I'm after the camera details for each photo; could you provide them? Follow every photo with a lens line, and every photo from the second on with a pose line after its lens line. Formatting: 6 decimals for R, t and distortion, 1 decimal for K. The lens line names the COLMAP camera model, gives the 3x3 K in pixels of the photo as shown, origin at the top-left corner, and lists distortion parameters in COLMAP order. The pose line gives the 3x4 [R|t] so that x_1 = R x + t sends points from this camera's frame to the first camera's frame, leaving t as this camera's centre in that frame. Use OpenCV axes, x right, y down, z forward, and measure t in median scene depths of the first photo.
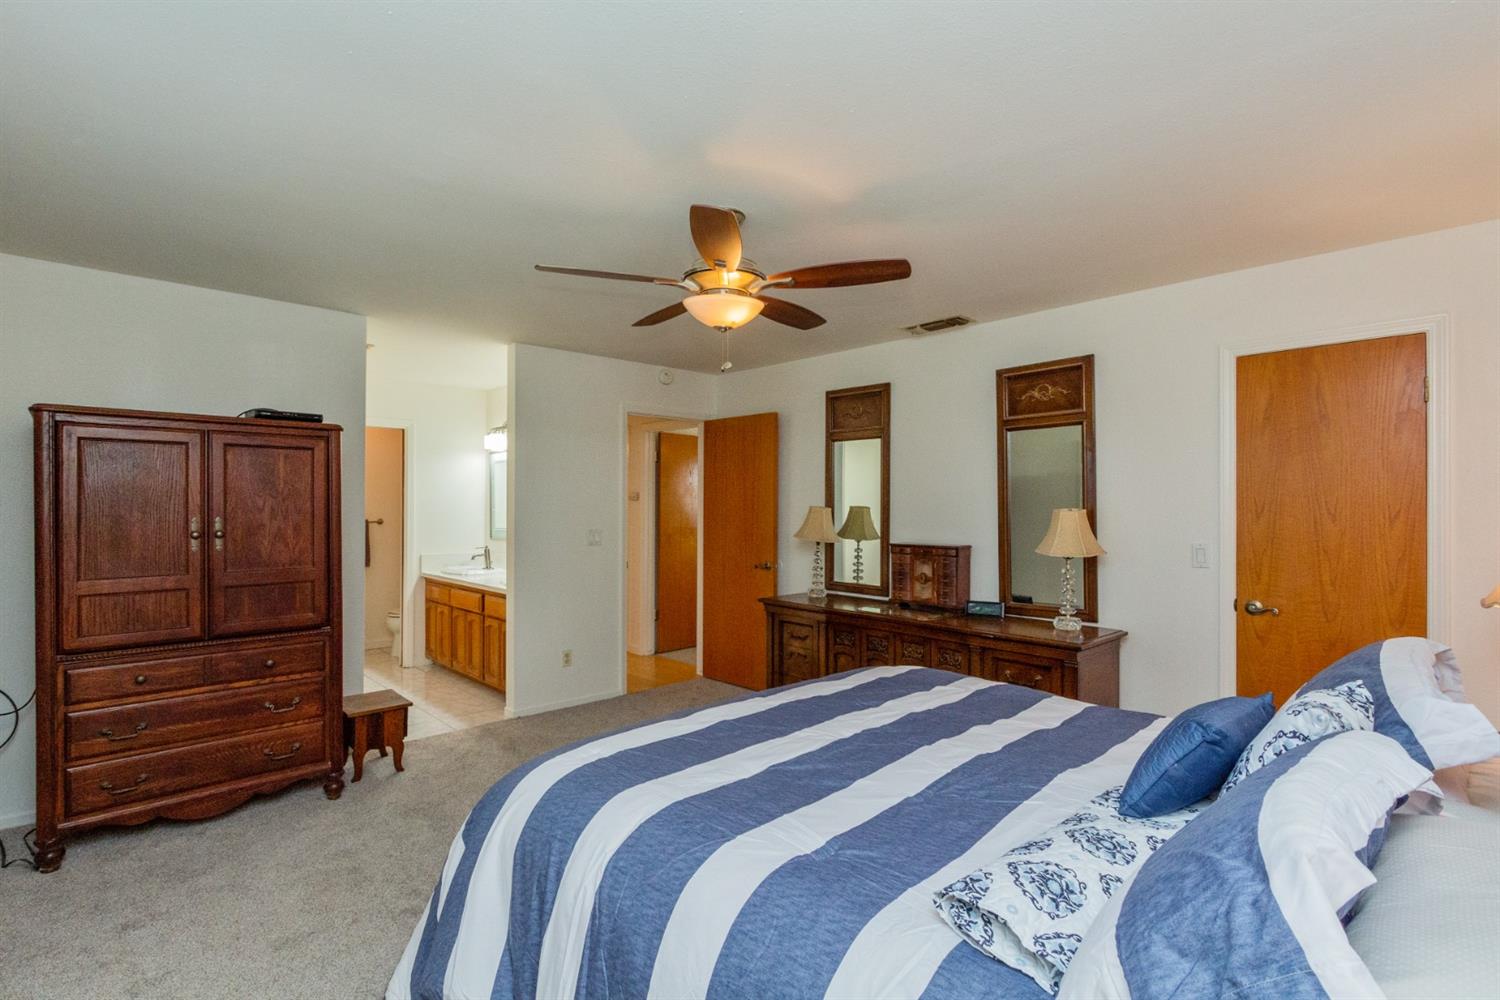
lens RADIAL K [[691.4, 0, 750.4], [0, 691.4, 503.8], [0, 0, 1]] dist [-0.001028, 0.000167]
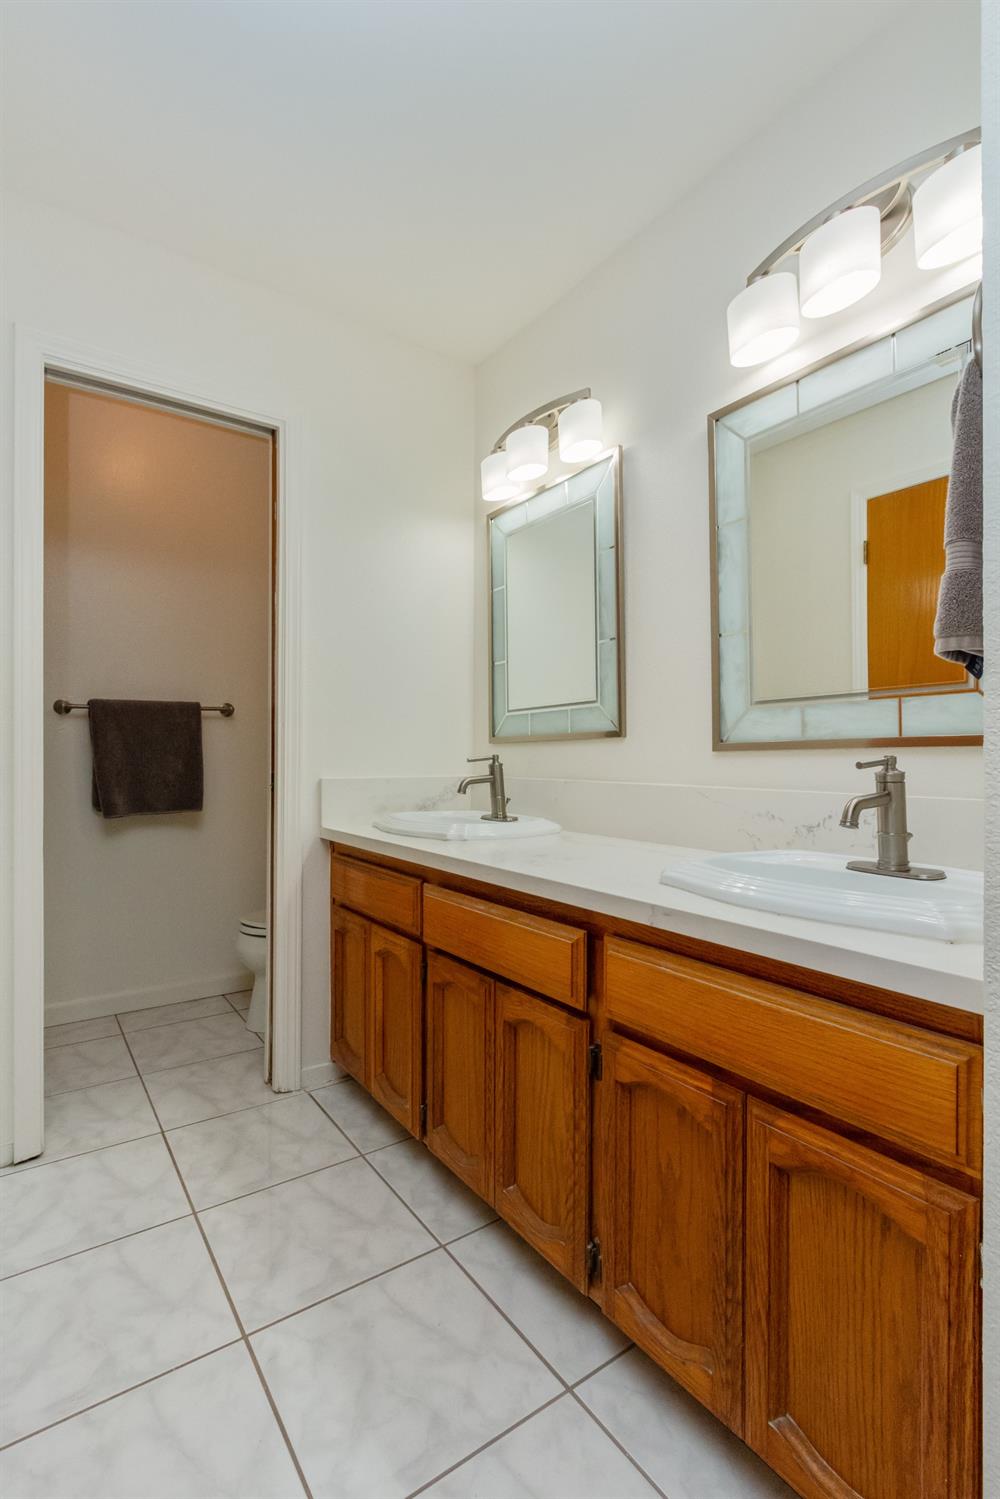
lens RADIAL K [[691.0, 0, 498.8], [0, 691.0, 754.7], [0, 0, 1]] dist [-0.001028, 0.000167]
pose [[0.987770, 0.001641, -0.155908, -0.327656], [-0.002296, 0.999989, -0.004021, 0.062461], [0.155900, 0.004330, 0.987763, 0.656486]]
